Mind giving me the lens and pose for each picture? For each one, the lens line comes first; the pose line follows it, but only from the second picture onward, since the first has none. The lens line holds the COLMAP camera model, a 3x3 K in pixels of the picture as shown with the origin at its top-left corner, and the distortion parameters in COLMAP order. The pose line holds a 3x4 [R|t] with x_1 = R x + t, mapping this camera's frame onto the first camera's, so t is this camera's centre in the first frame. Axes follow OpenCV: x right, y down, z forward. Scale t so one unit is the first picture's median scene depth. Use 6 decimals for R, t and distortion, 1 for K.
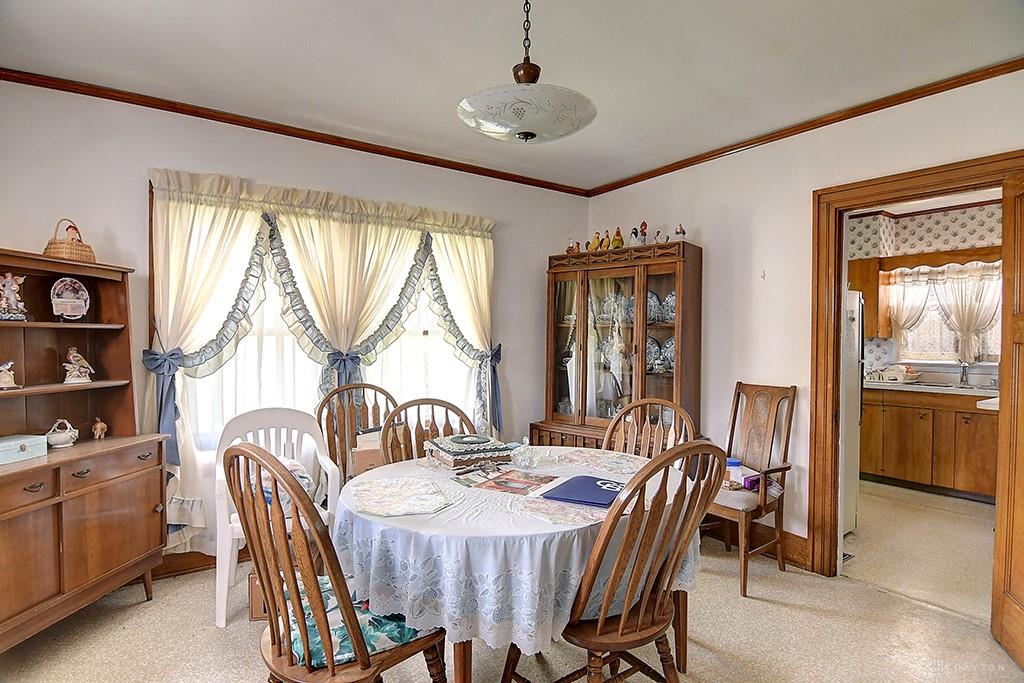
lens RADIAL K [[552.1, 0, 516.4], [0, 552.1, 340.7], [0, 0, 1]] dist [-0.006605, -0.002367]
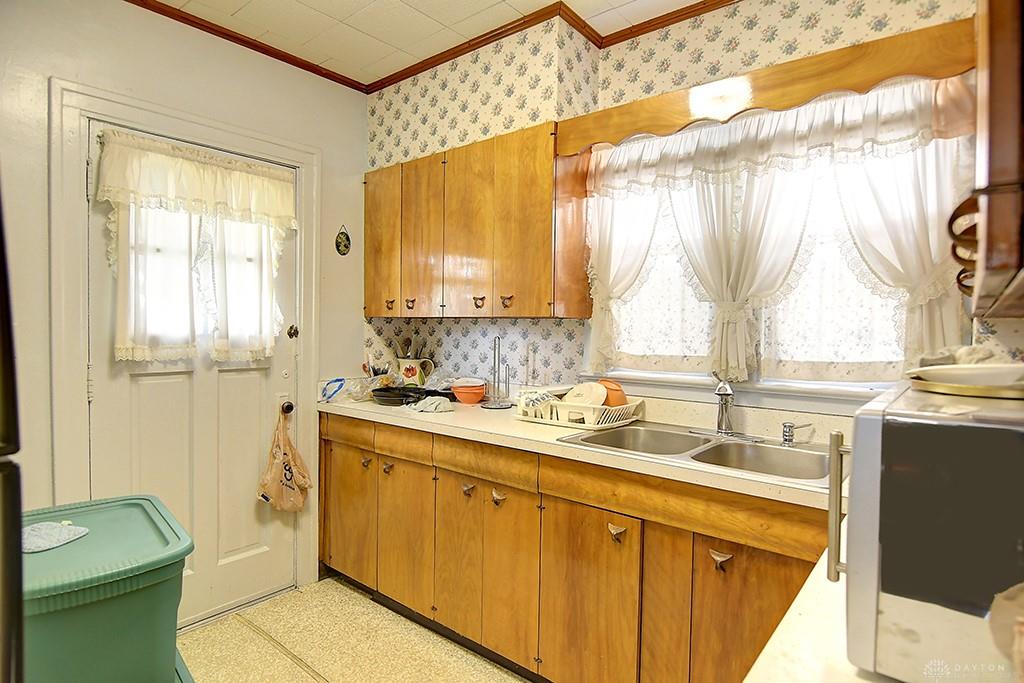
lens RADIAL K [[552.1, 0, 508.5], [0, 552.1, 340.1], [0, 0, 1]] dist [-0.006605, -0.002367]
pose [[0.963088, 0.000252, 0.269187, 0.537118], [-0.008113, 0.999573, 0.028089, 0.000204], [-0.269065, -0.029236, 0.962678, 0.635209]]
